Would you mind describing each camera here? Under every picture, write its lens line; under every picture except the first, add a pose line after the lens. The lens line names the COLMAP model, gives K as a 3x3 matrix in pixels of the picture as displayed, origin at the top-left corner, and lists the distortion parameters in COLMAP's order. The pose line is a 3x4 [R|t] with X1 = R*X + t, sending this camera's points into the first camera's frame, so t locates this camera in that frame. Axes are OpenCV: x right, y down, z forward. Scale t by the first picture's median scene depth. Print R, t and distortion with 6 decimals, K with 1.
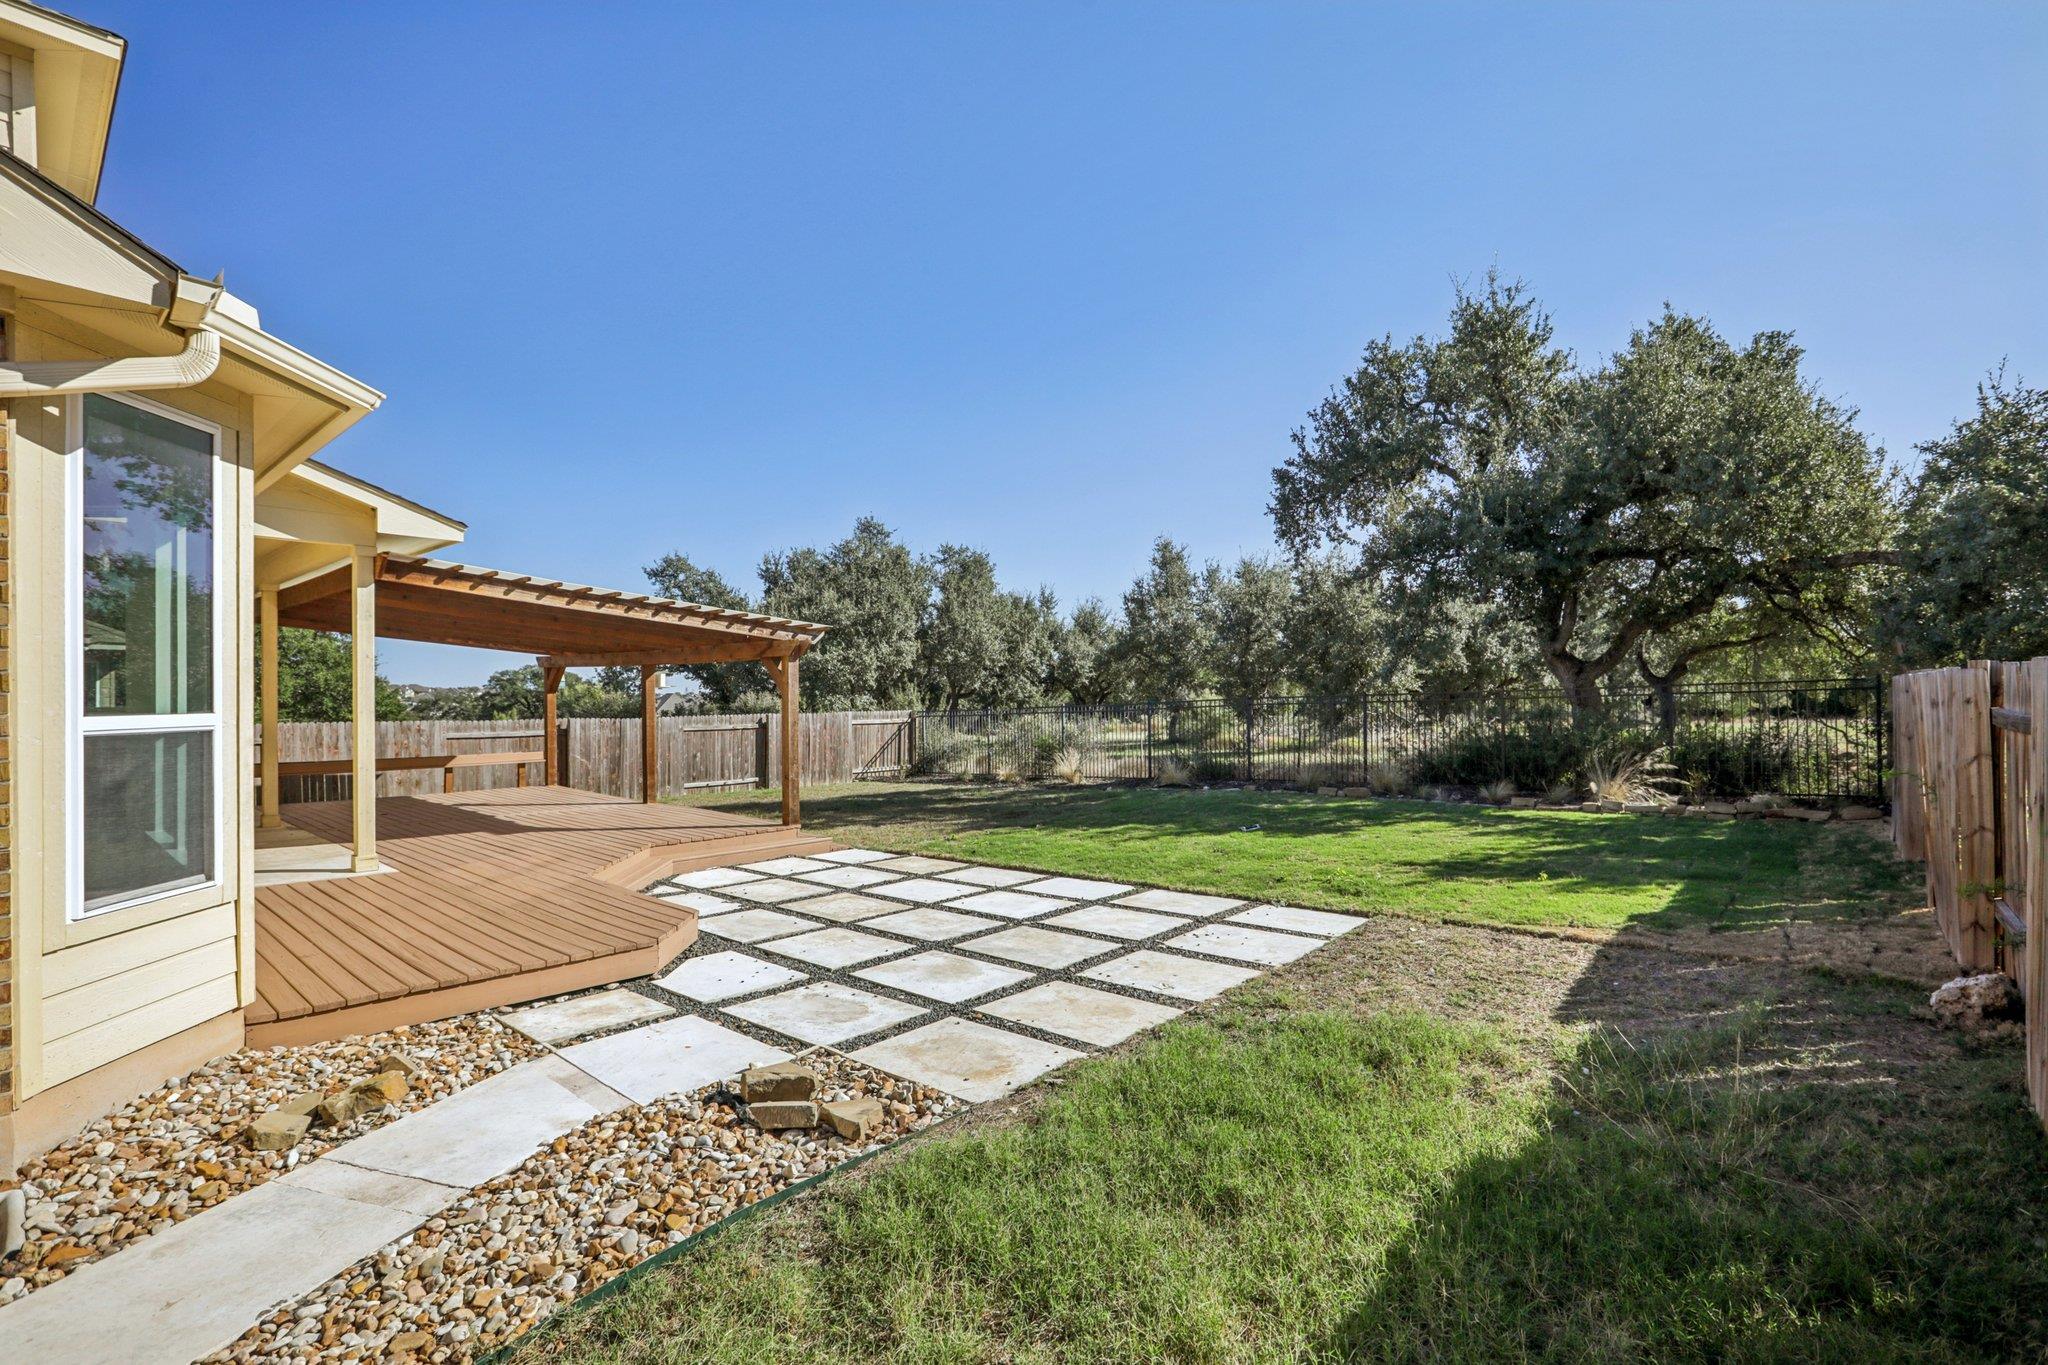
lens RADIAL K [[944.1, 0, 1042.6], [0, 944.1, 694.7], [0, 0, 1]] dist [-0.079301, 0.049026]
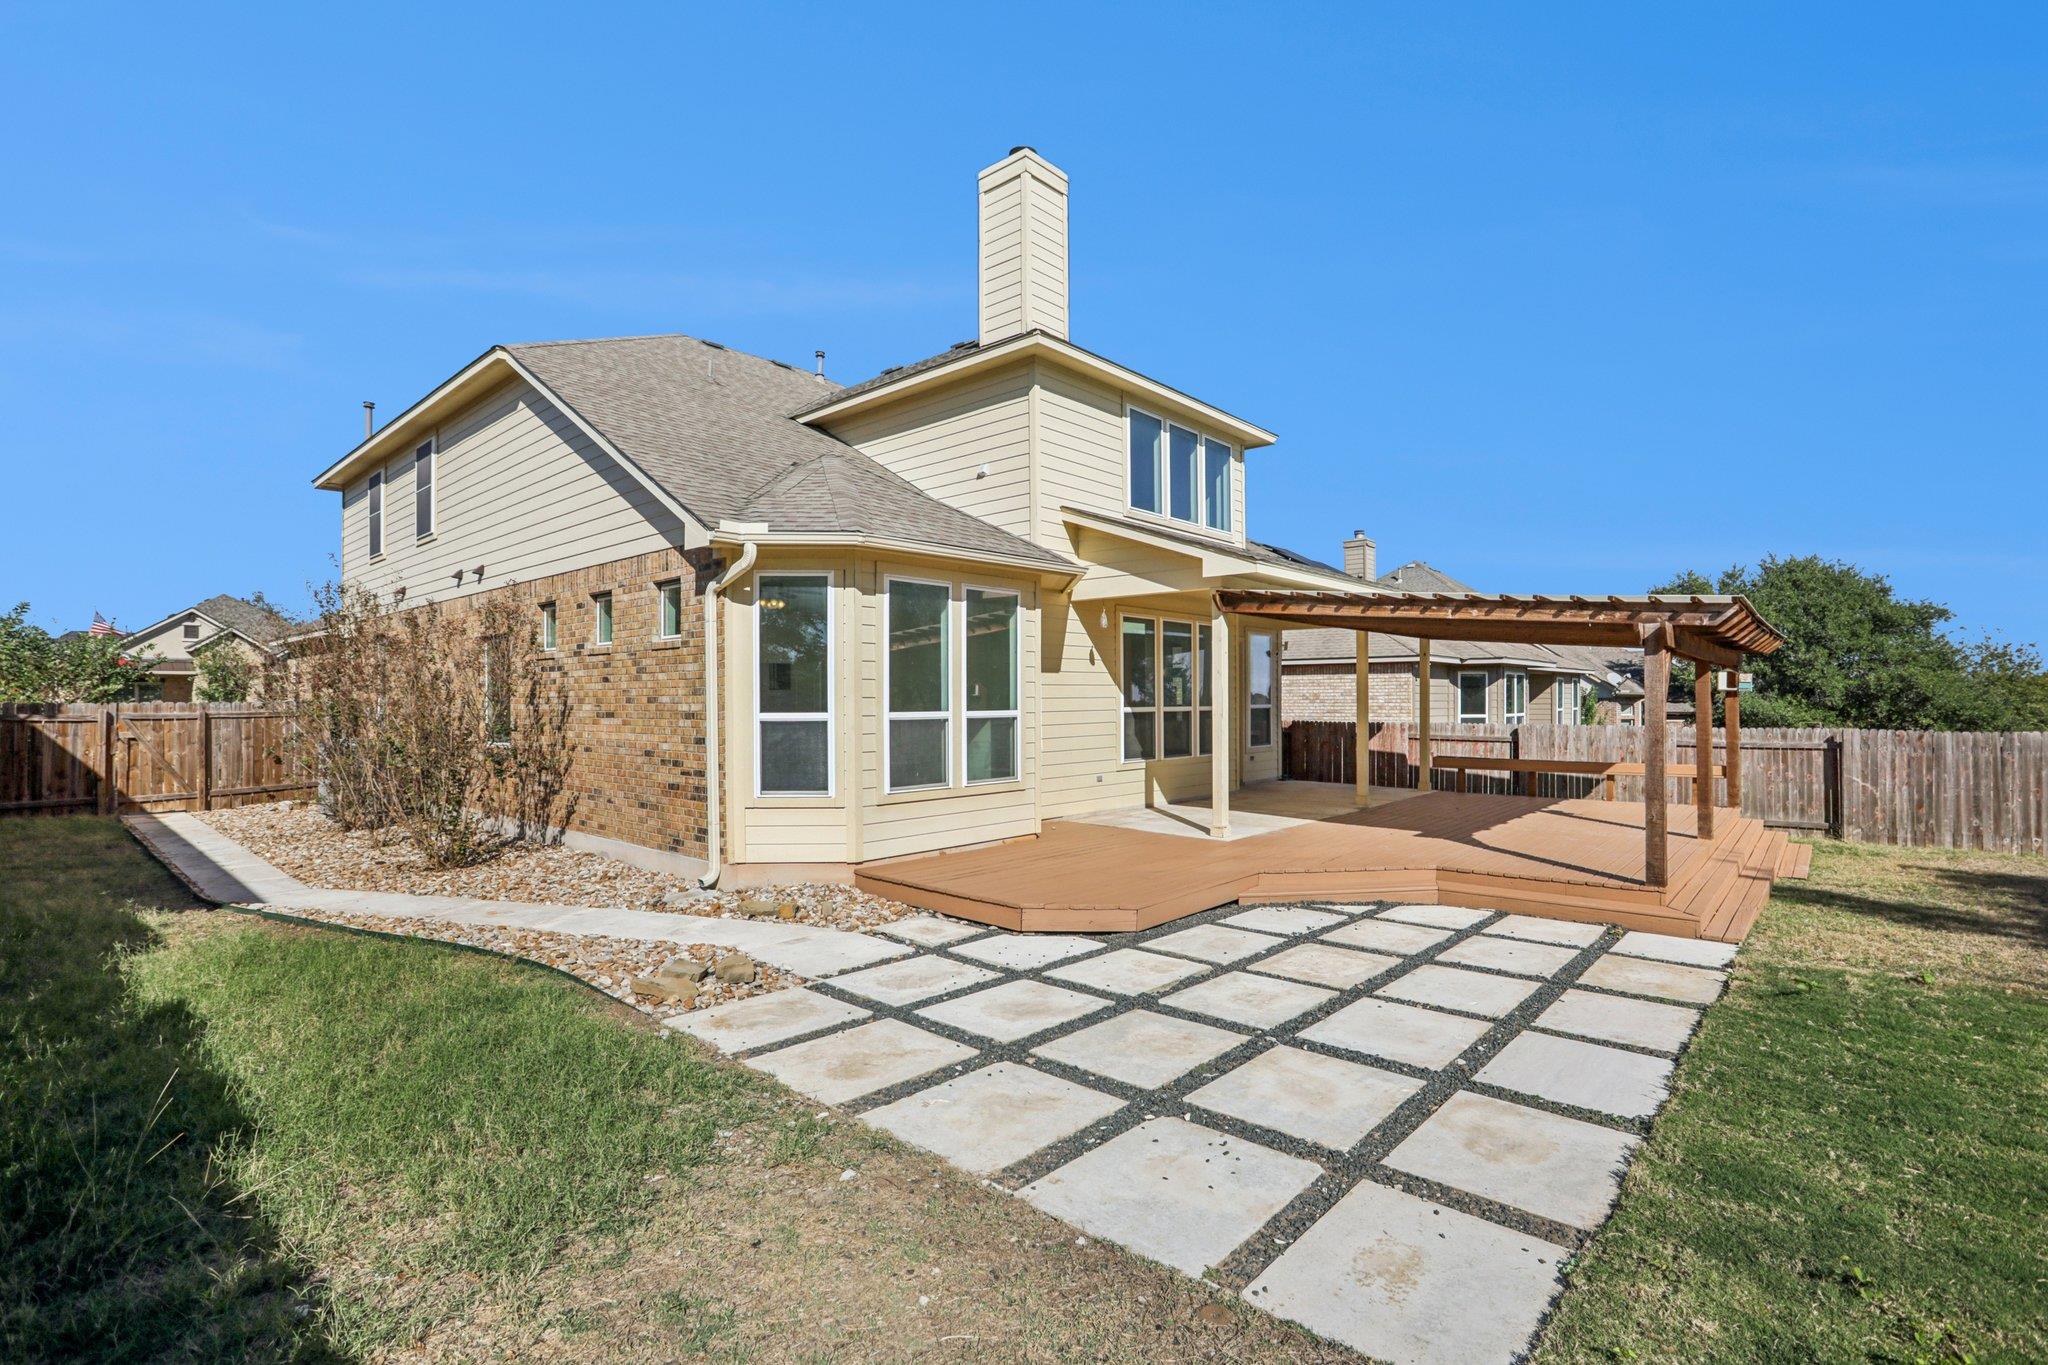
lens RADIAL K [[944.1, 0, 1042.6], [0, 944.1, 694.7], [0, 0, 1]] dist [-0.079301, 0.049026]
pose [[-0.014780, -0.004232, -0.999882, 0.259324], [0.003567, 0.999984, -0.004285, -0.002018], [0.999884, -0.003630, -0.014765, 0.330656]]
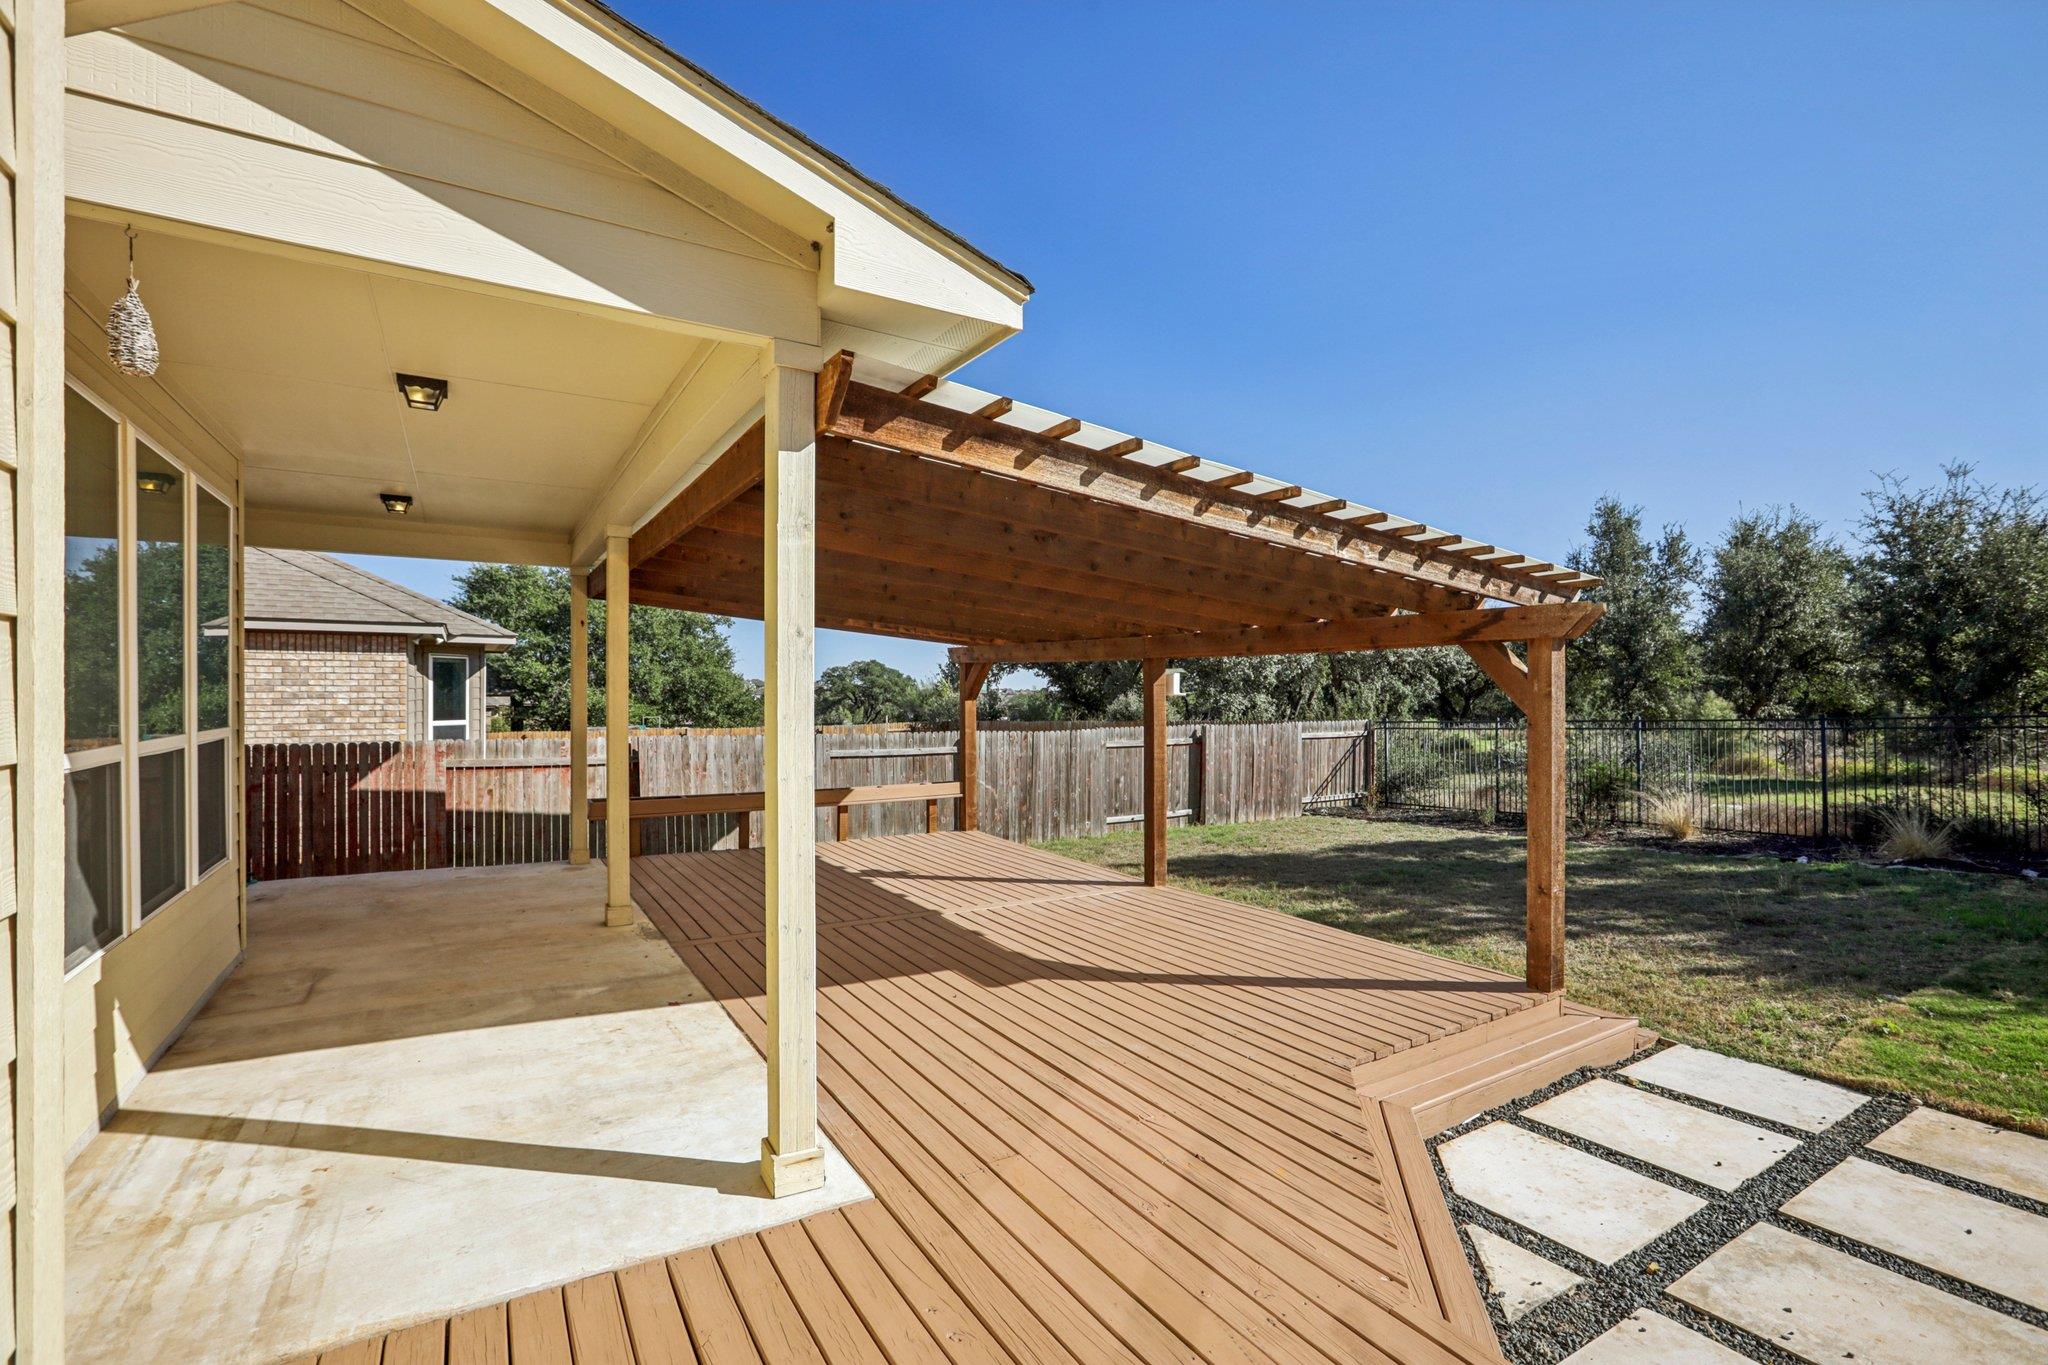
lens RADIAL K [[944.1, 0, 1042.6], [0, 944.1, 694.7], [0, 0, 1]] dist [-0.079301, 0.049026]
pose [[0.954631, 0.006986, -0.297708, -0.222275], [-0.005750, 0.999971, 0.005028, -0.007986], [0.297734, -0.003089, 0.954644, 0.279507]]
